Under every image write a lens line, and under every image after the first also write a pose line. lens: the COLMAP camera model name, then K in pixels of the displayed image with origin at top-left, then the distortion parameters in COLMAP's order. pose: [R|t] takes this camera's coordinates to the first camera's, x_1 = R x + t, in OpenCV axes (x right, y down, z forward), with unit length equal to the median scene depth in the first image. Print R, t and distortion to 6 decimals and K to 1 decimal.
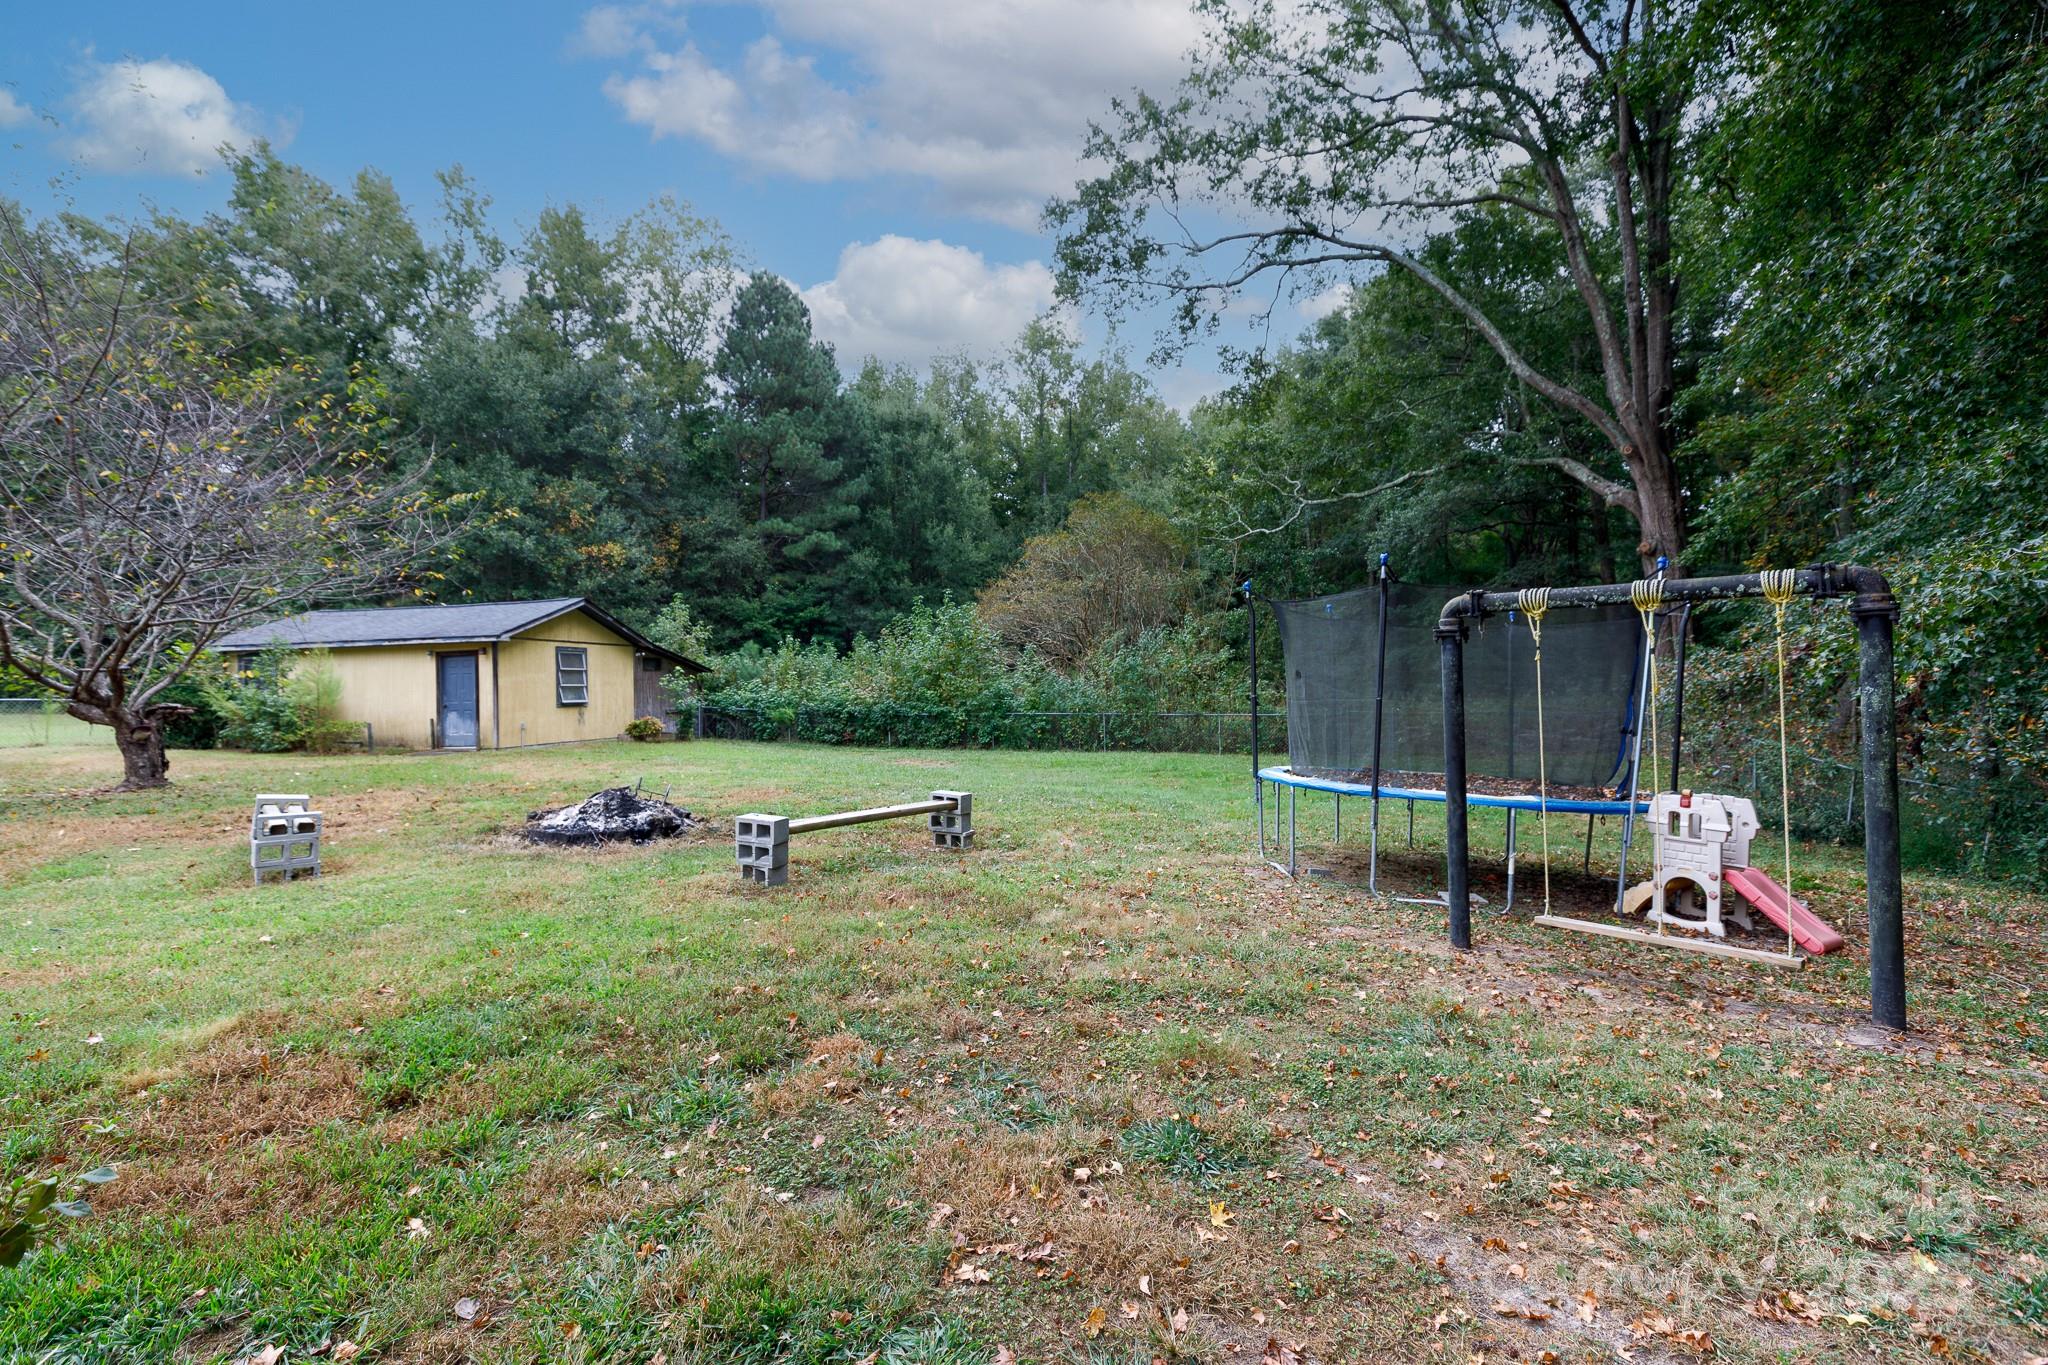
lens RADIAL K [[925.7, 0, 1030.6], [0, 925.7, 677.9], [0, 0, 1]] dist [0.008180, -0.000525]
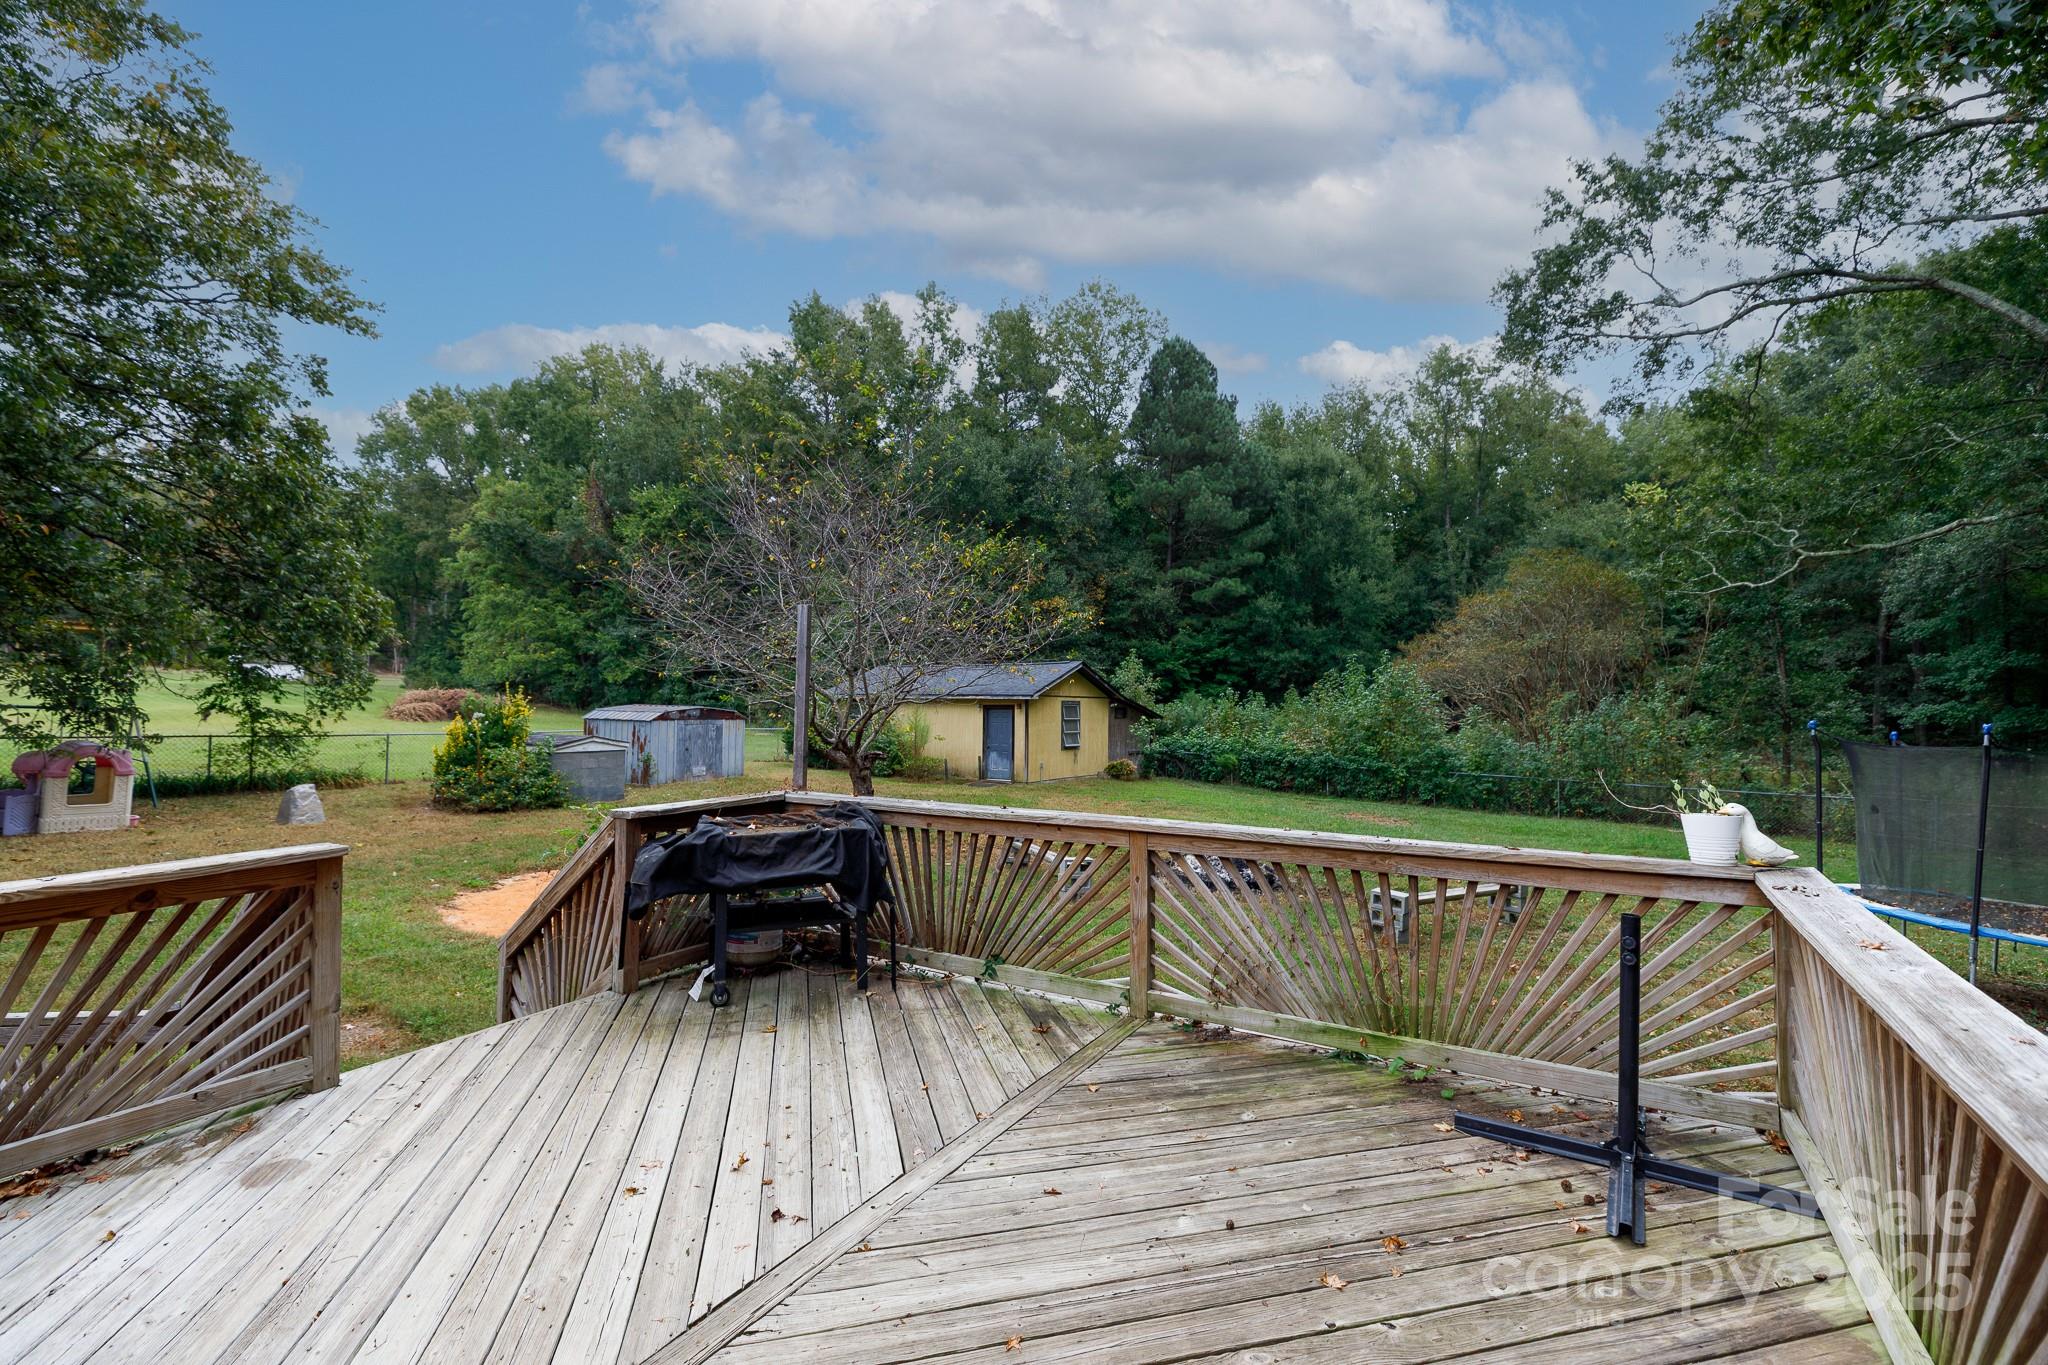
lens RADIAL K [[925.7, 0, 1023.5], [0, 925.7, 674.7], [0, 0, 1]] dist [0.008180, -0.000525]
pose [[0.928115, 0.020958, -0.371702, -0.070547], [-0.029389, 0.999423, -0.017030, -0.032981], [0.371131, 0.026730, 0.928196, -0.122462]]
